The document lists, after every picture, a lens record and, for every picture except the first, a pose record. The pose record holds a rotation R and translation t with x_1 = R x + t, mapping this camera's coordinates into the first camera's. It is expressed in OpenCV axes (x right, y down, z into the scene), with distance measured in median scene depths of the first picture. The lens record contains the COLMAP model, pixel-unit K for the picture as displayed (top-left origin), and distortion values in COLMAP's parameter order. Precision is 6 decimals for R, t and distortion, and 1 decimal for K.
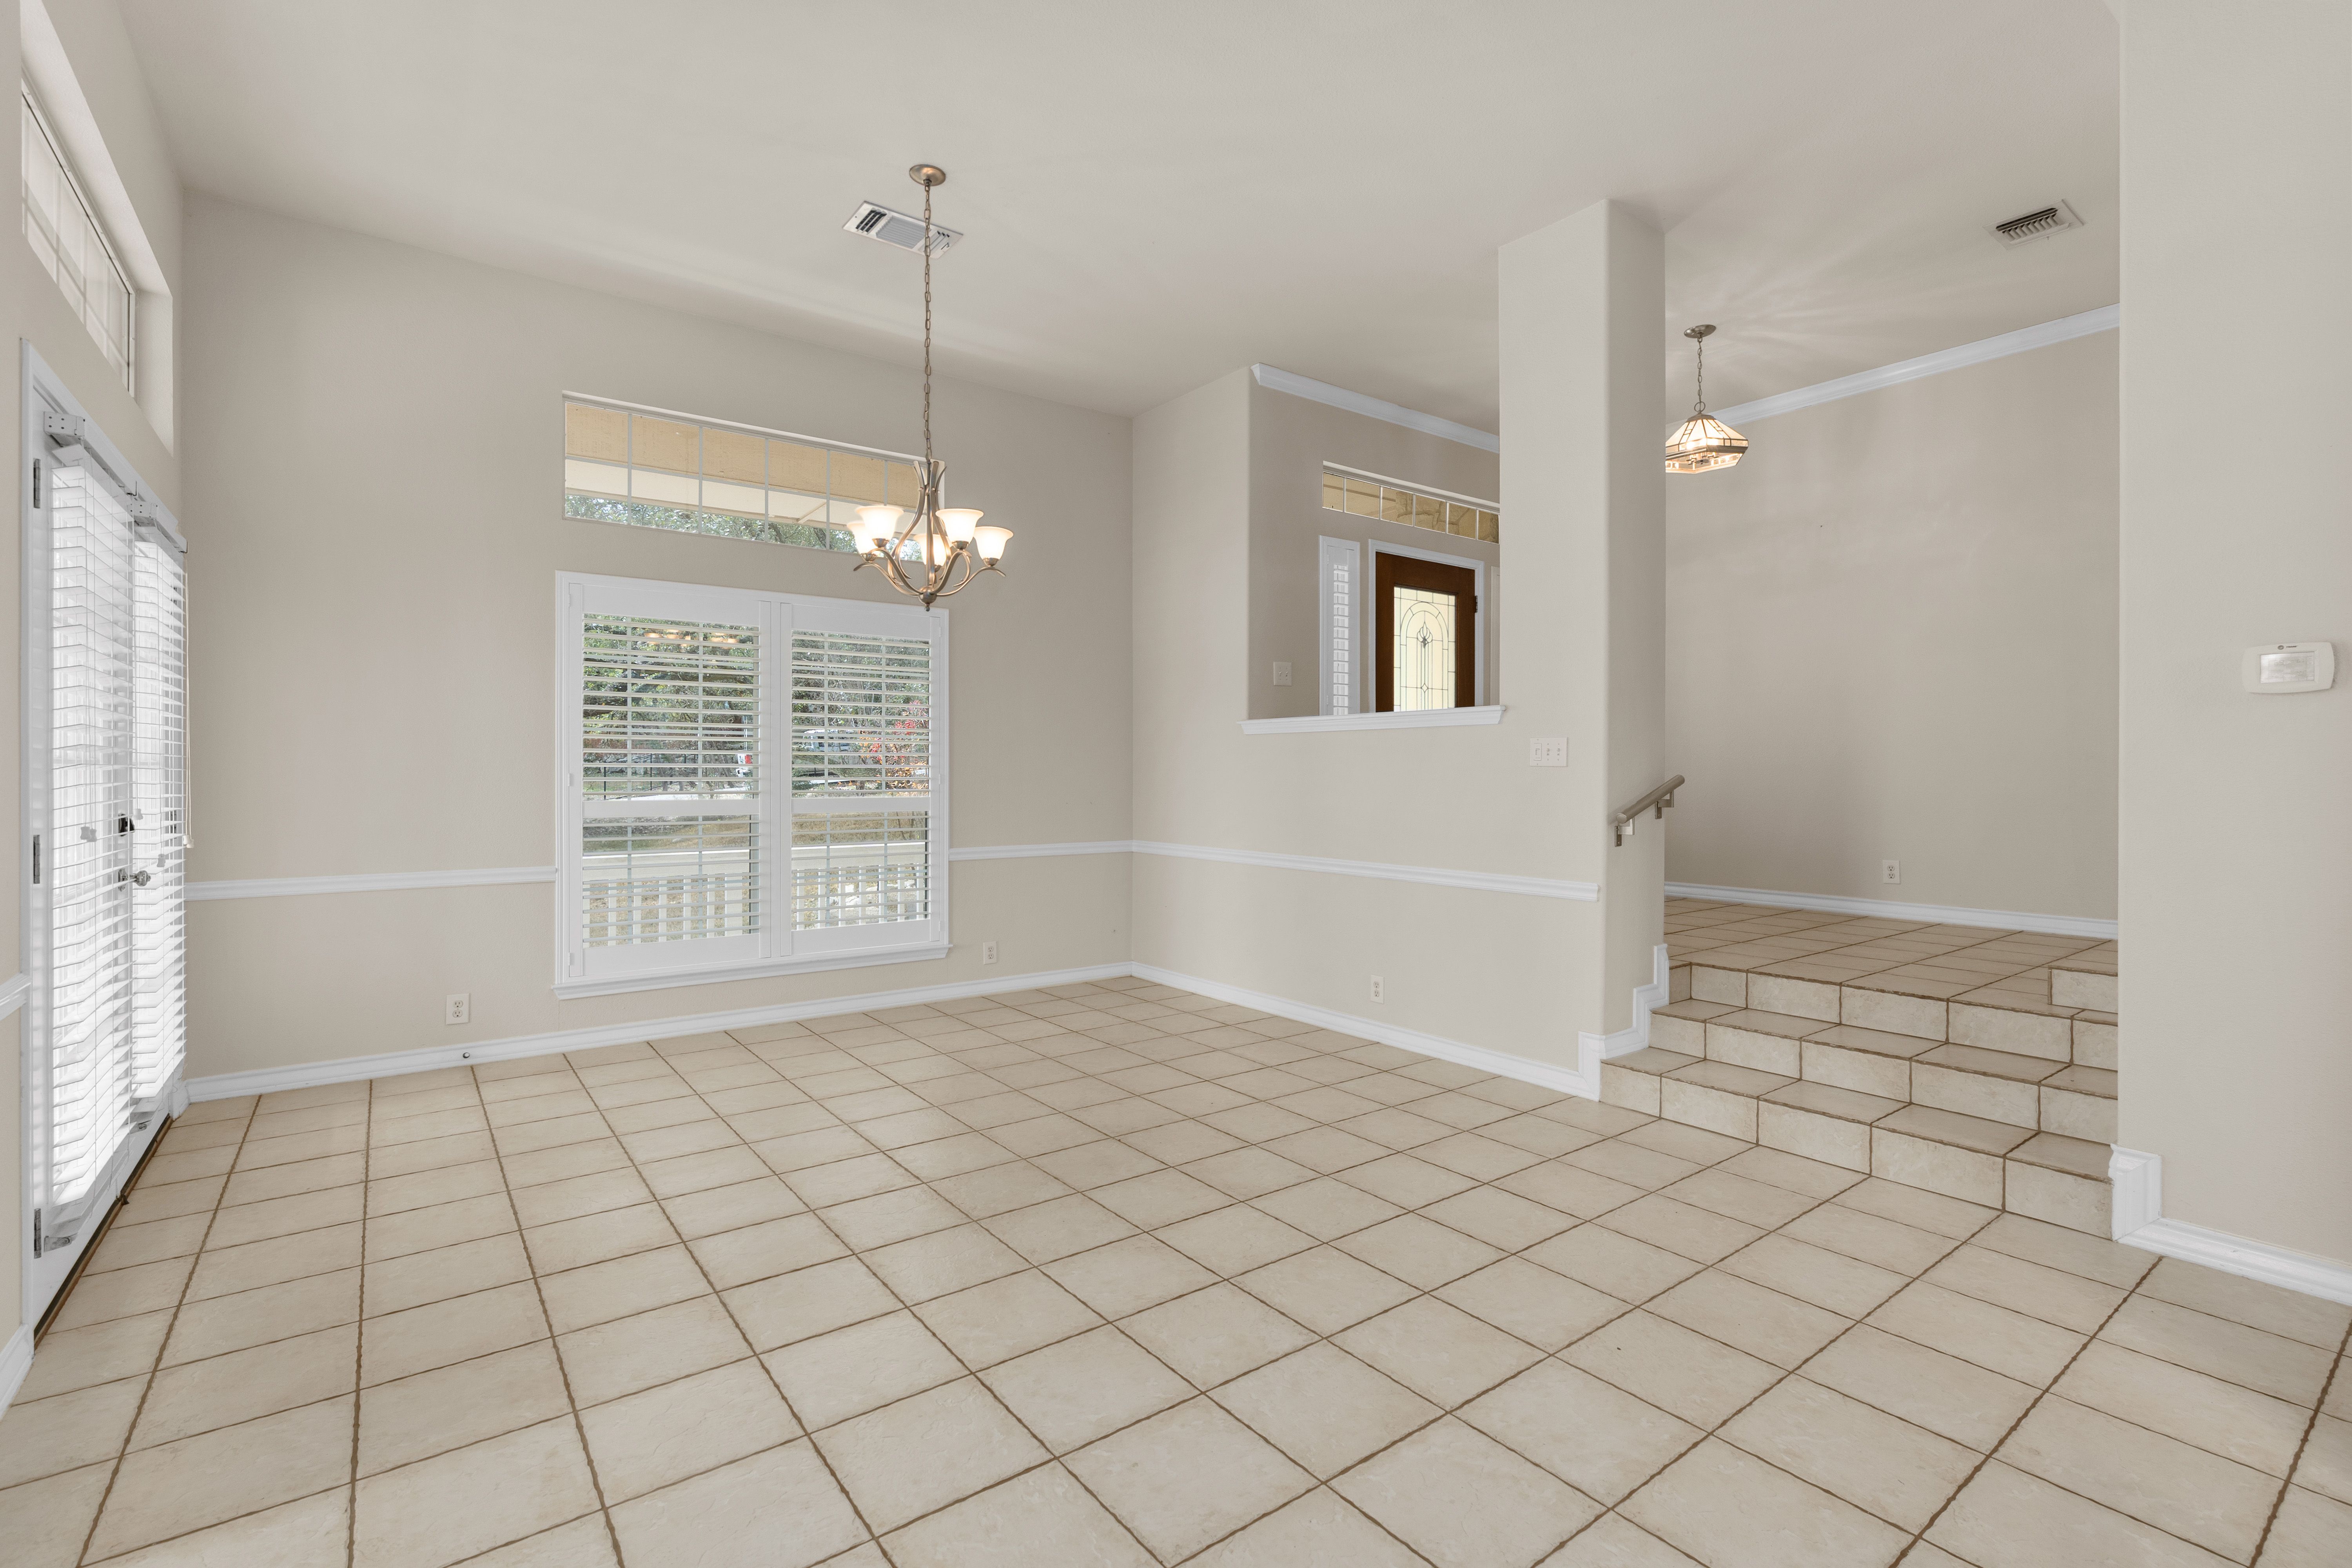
lens RADIAL K [[1068.8, 0, 1181.2], [0, 1068.8, 770.6], [0, 0, 1]] dist [-0.002023, -0.000282]
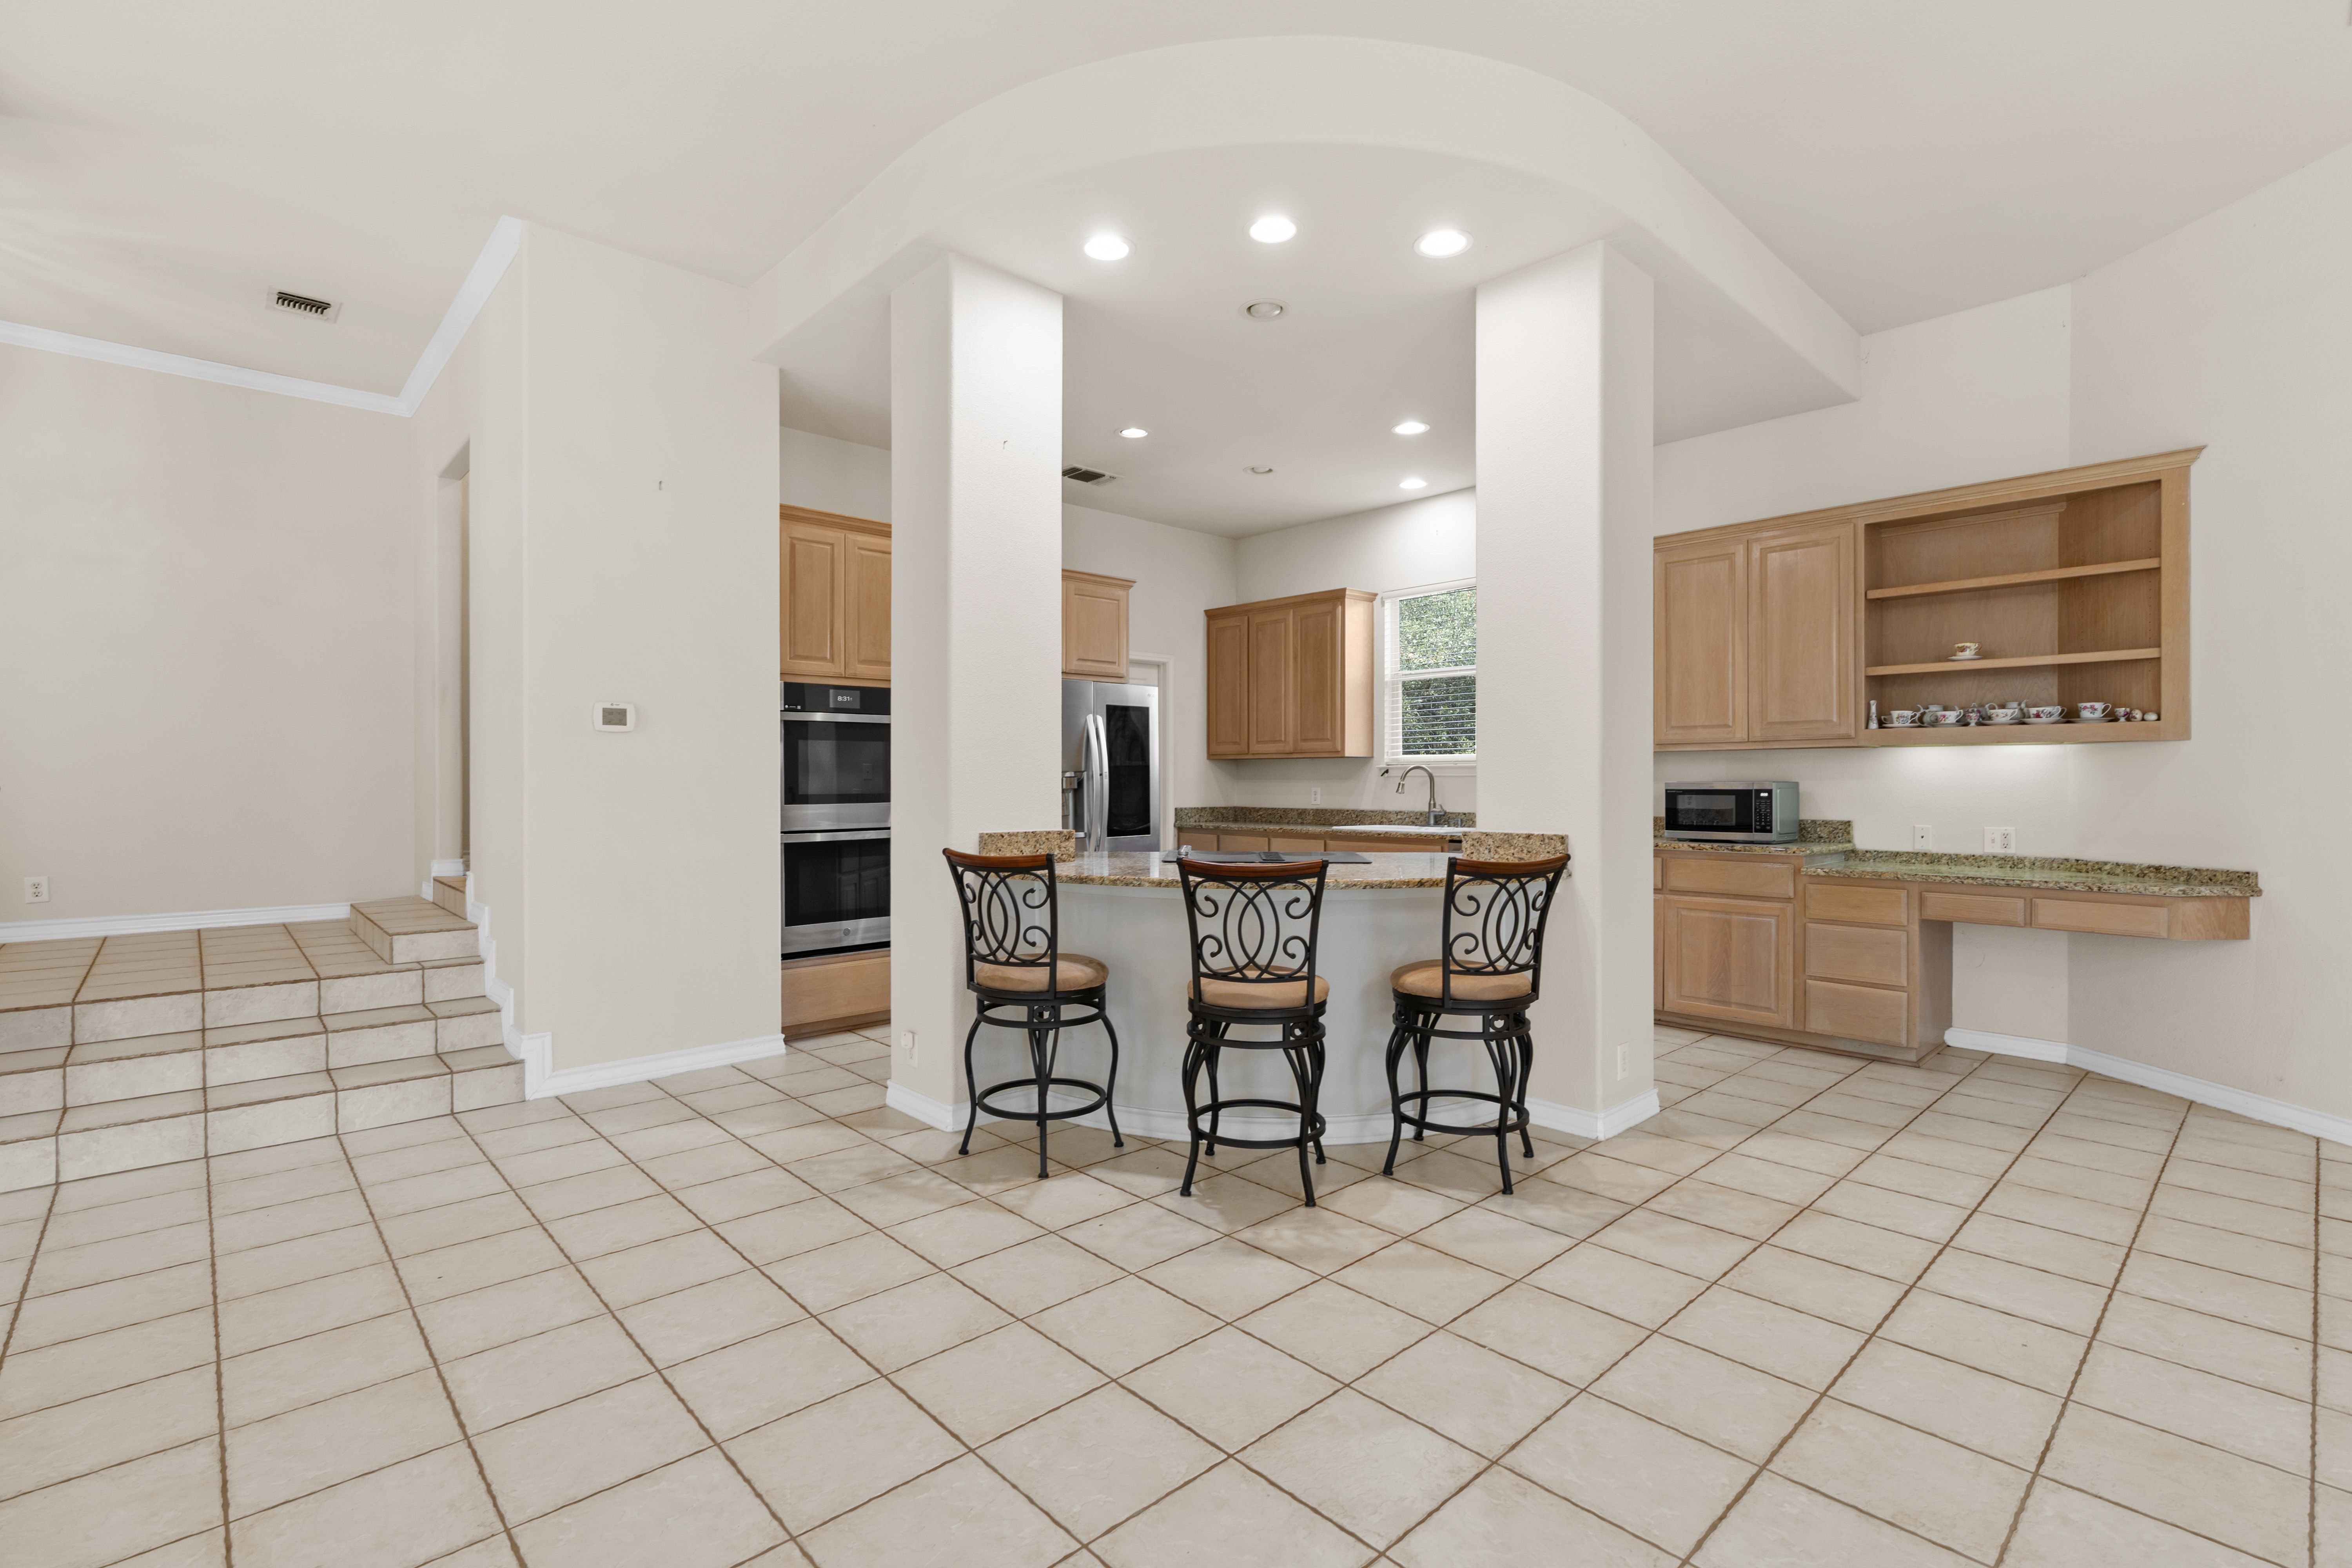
lens RADIAL K [[1068.8, 0, 1177.3], [0, 1068.8, 781.2], [0, 0, 1]] dist [-0.002023, -0.000282]
pose [[-0.098857, -0.002933, 0.995097, -0.579025], [-0.001908, 0.999994, 0.002758, -0.002623], [-0.995100, -0.001626, -0.098862, 0.221862]]
